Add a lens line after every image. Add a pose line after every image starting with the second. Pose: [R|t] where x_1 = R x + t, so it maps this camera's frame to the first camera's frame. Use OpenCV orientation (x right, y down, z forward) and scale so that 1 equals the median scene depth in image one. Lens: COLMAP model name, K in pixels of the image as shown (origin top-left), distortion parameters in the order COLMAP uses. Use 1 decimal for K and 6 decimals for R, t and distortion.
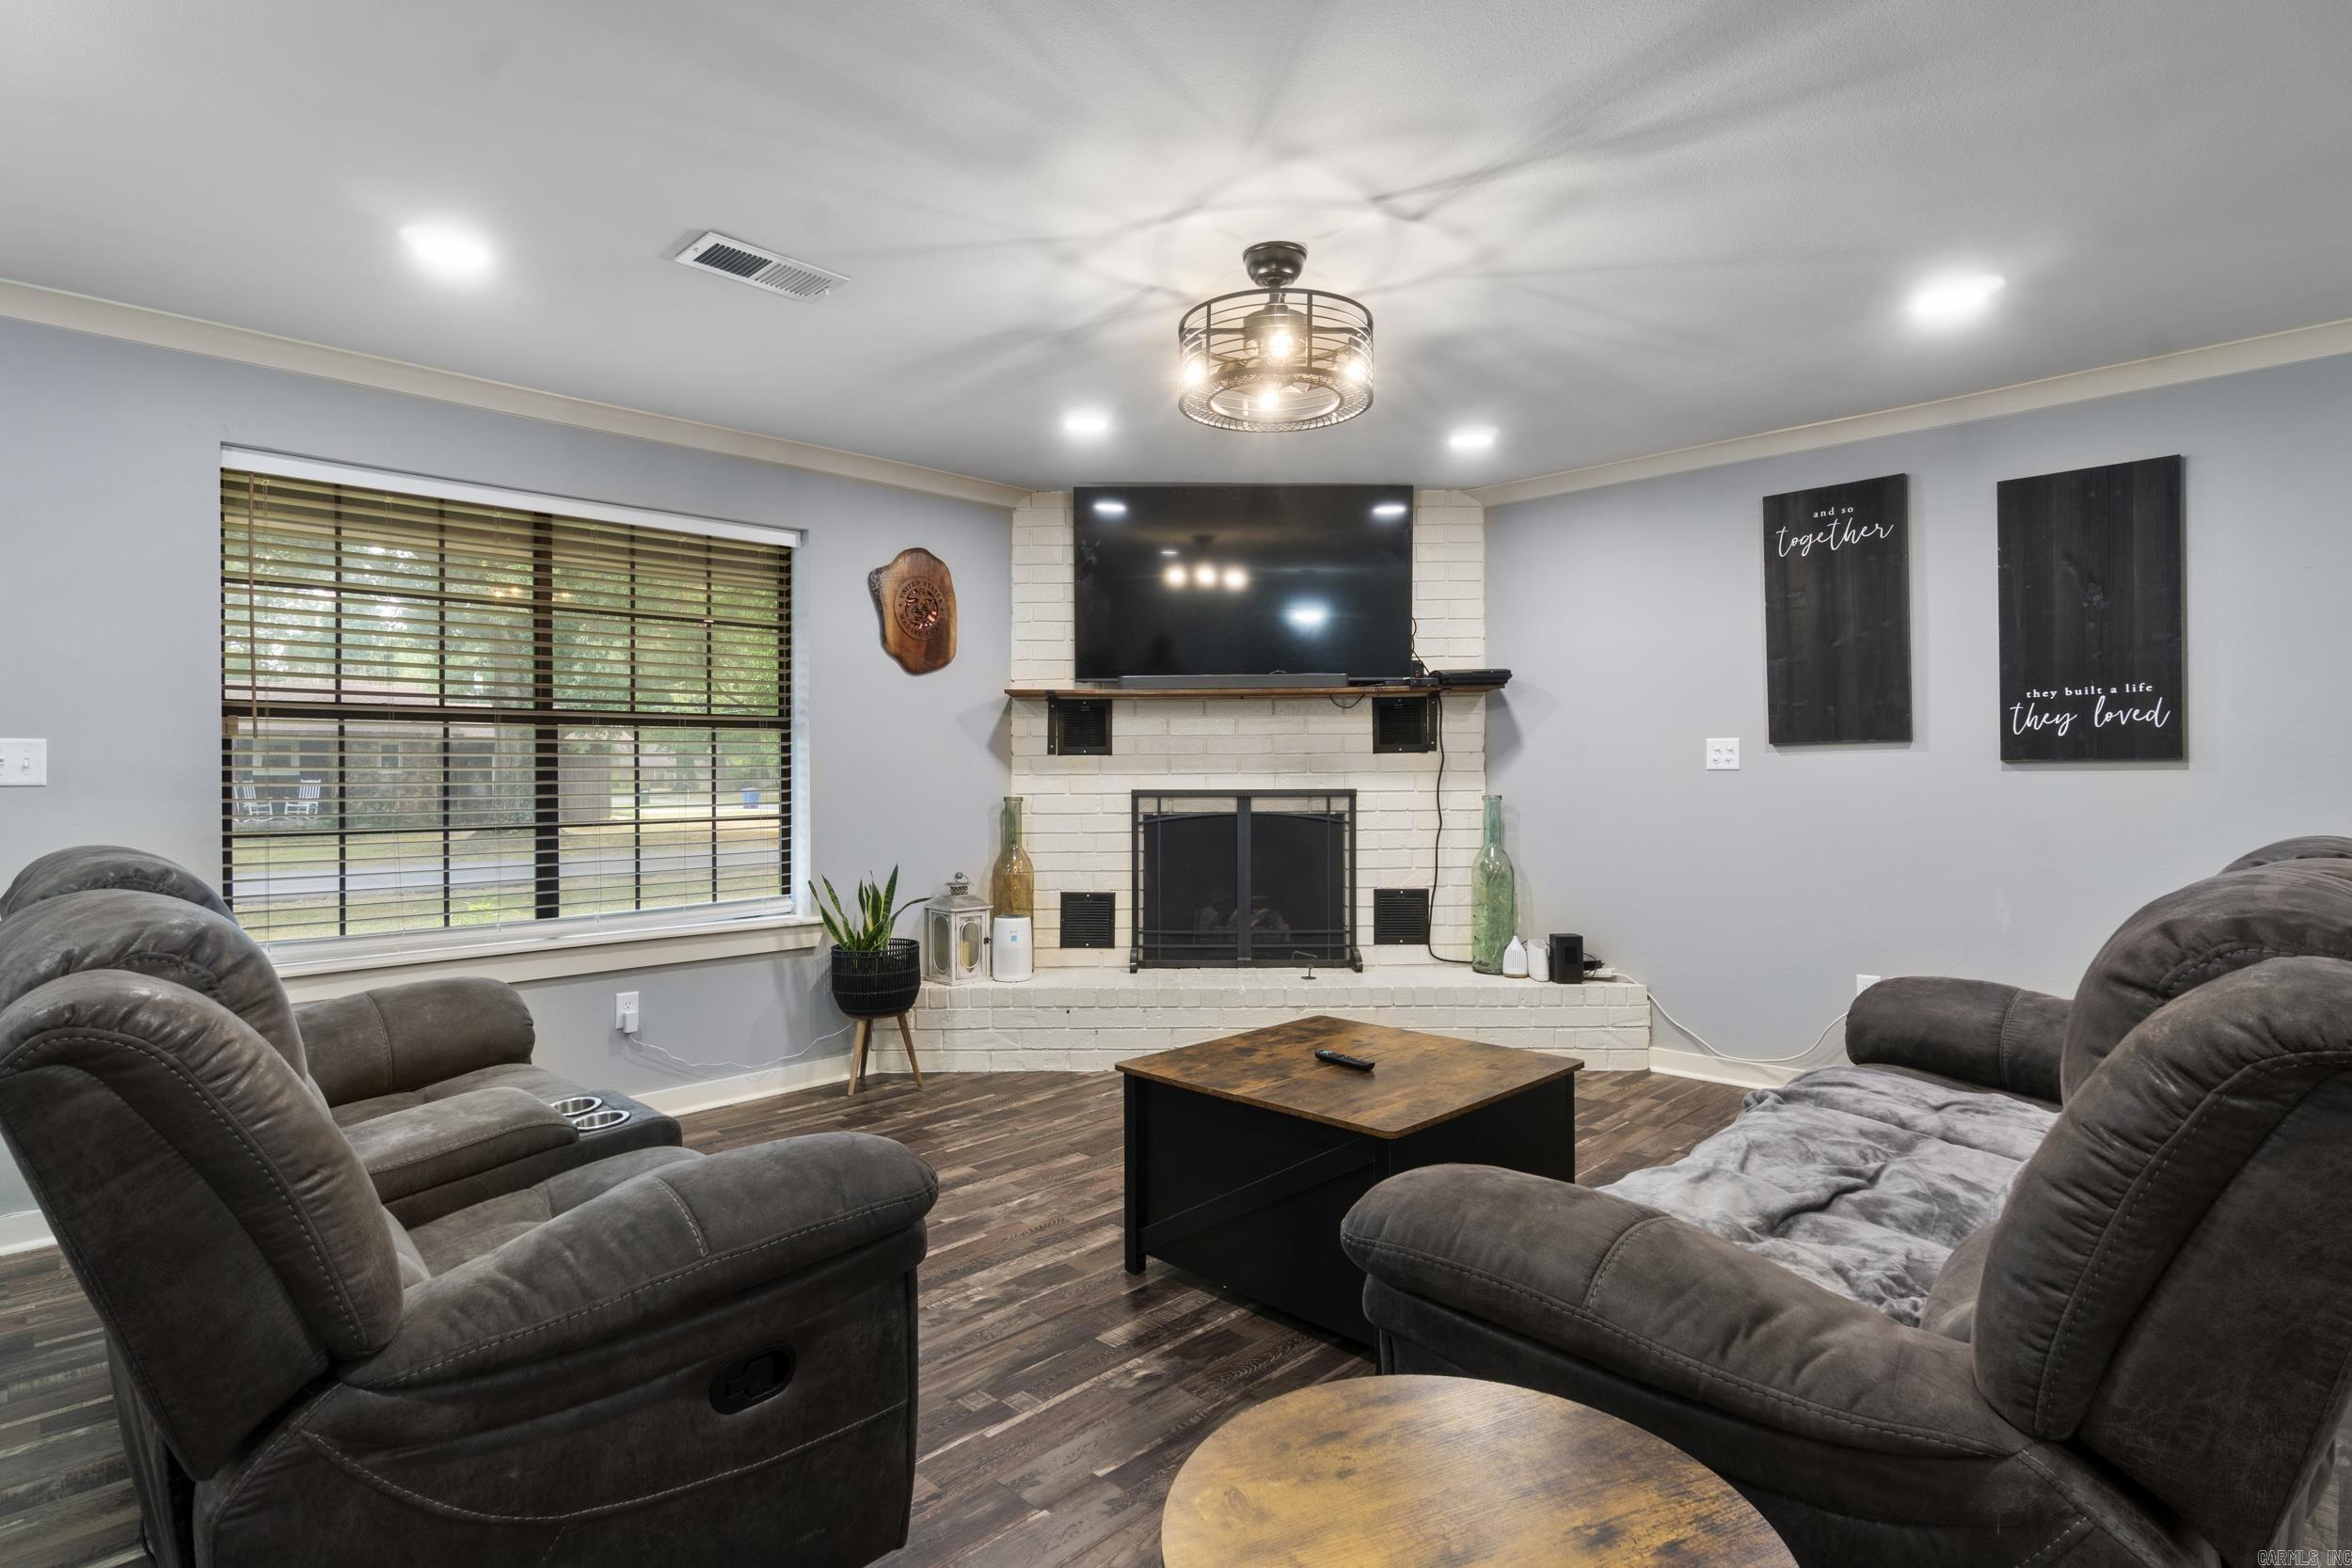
lens RADIAL K [[1201.5, 0, 1171.2], [0, 1201.5, 783.6], [0, 0, 1]] dist [-0.007333, 0.003696]
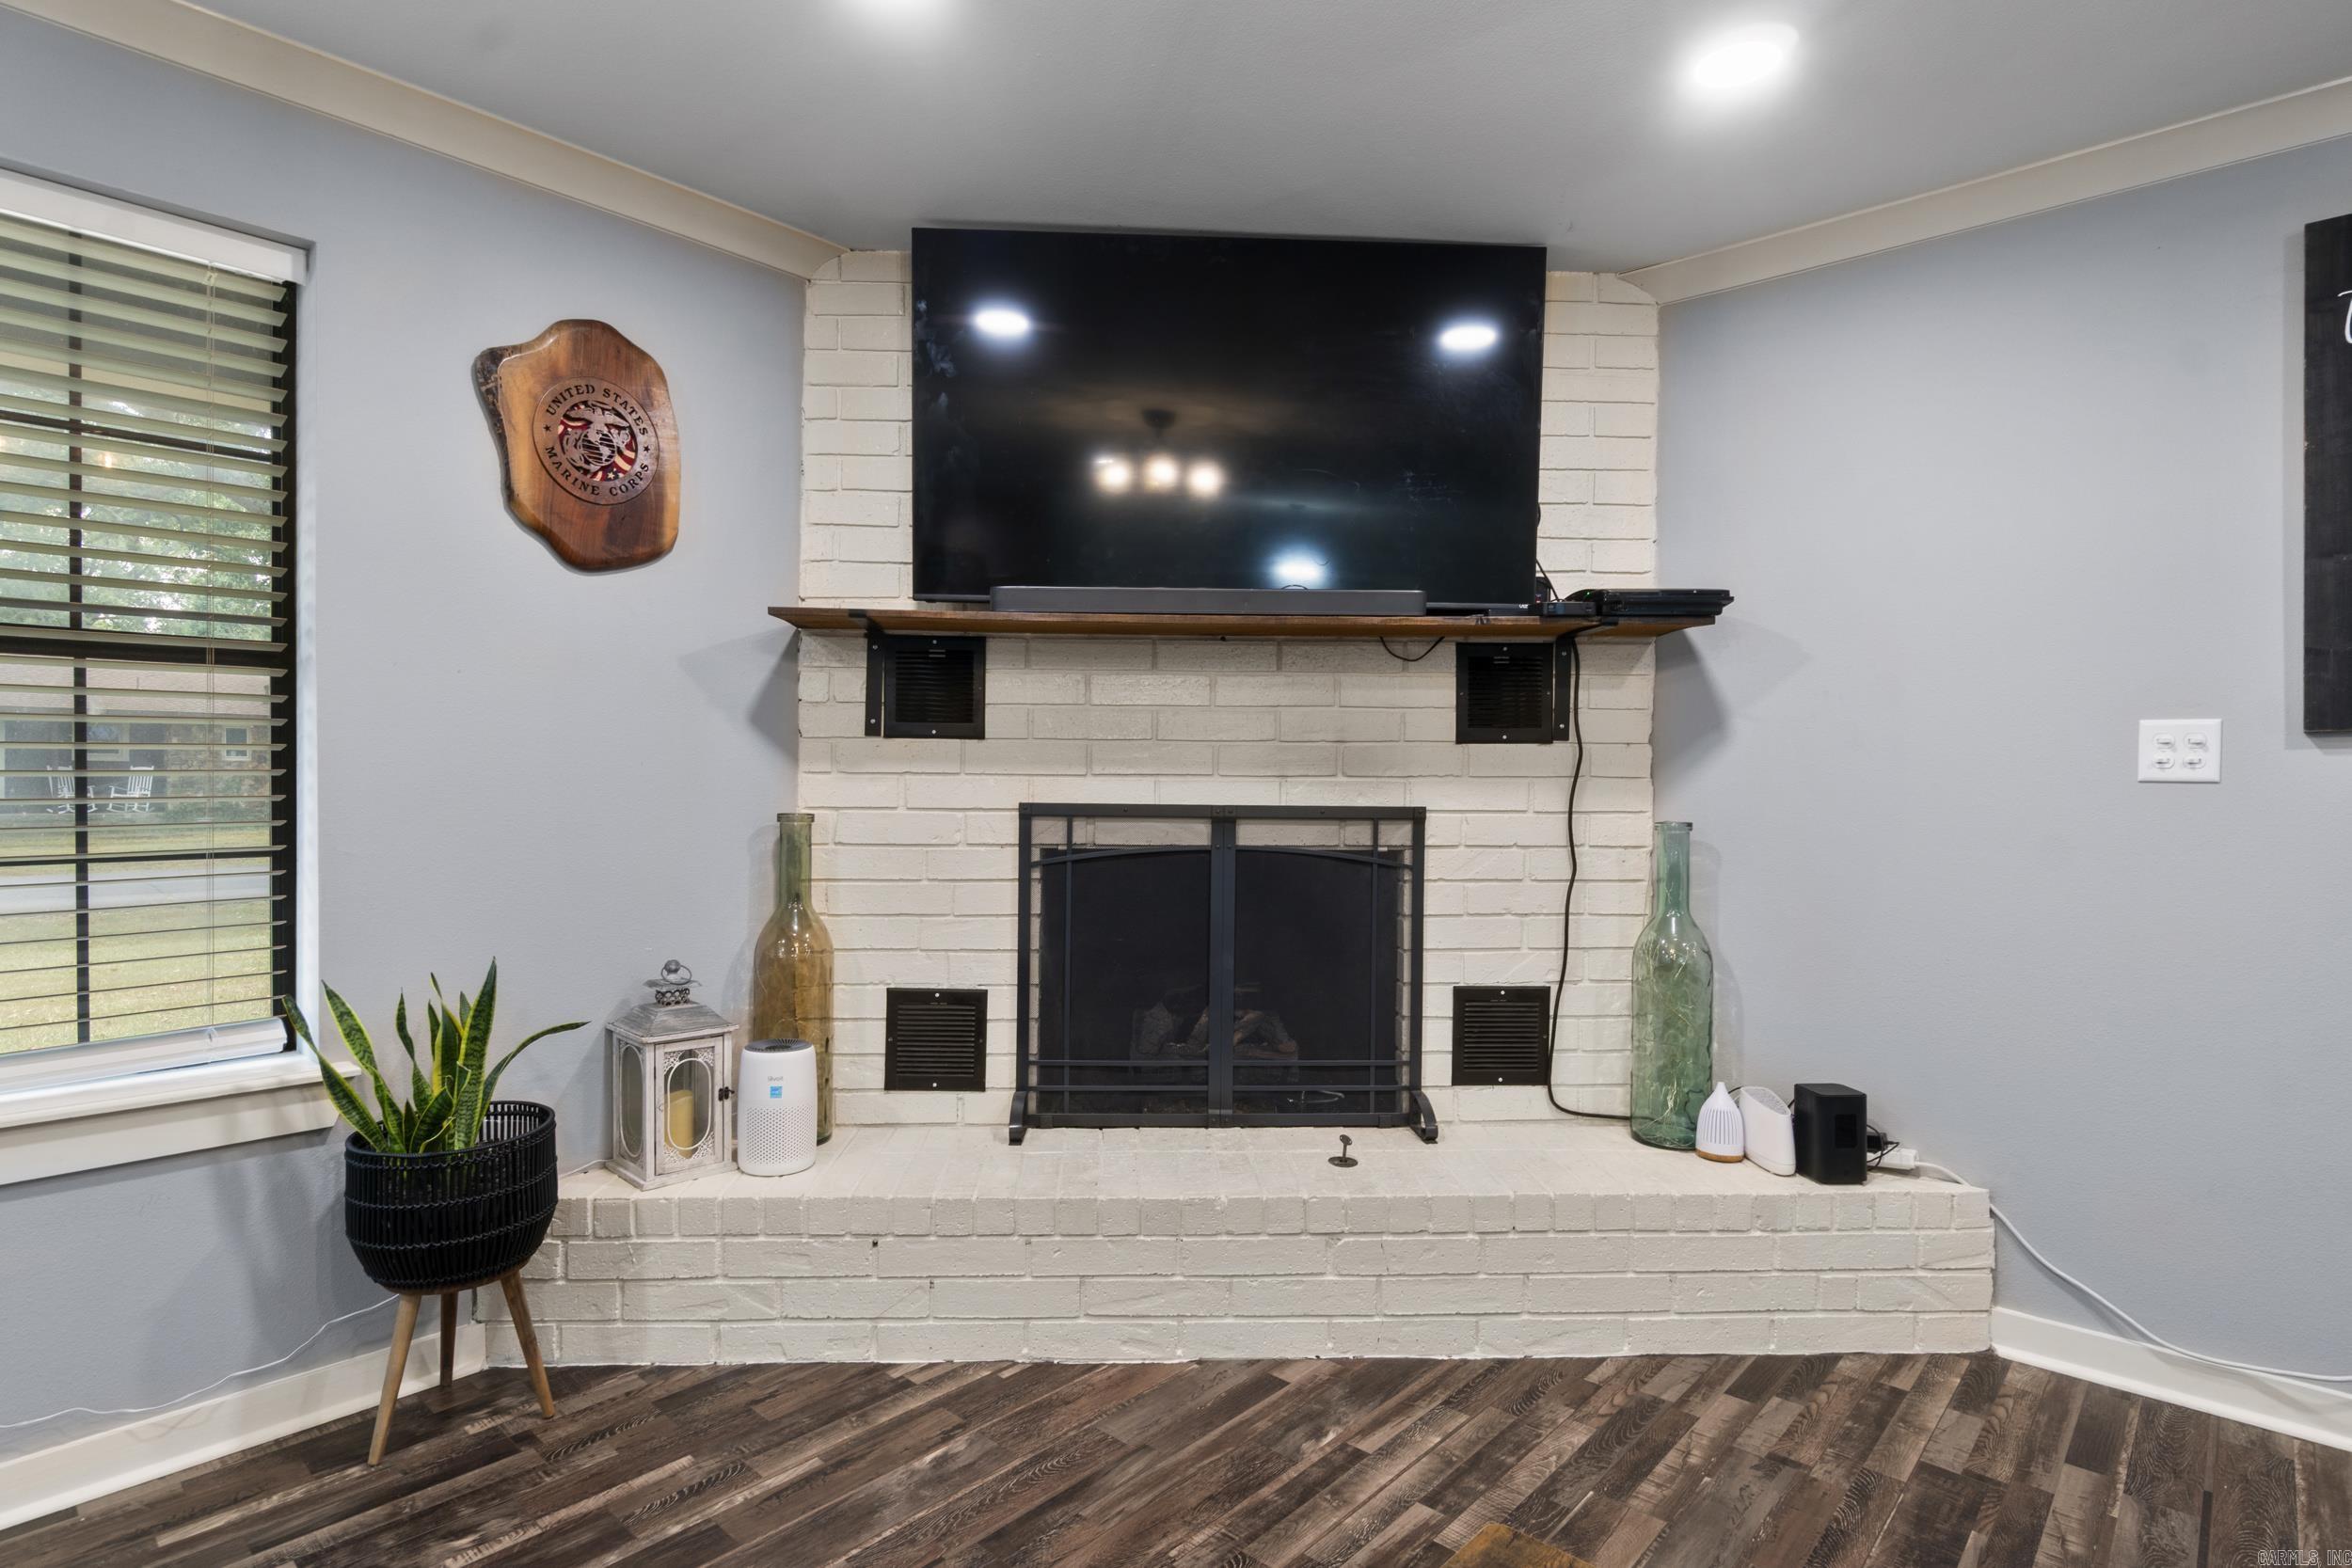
lens RADIAL K [[1201.5, 0, 1175.8], [0, 1201.5, 785.7], [0, 0, 1]] dist [-0.007333, 0.003696]
pose [[0.998929, 0.014065, 0.044081, 0.013962], [-0.014054, 0.999901, -0.000550, -0.003261], [-0.044084, -0.000070, 0.999028, 0.454168]]
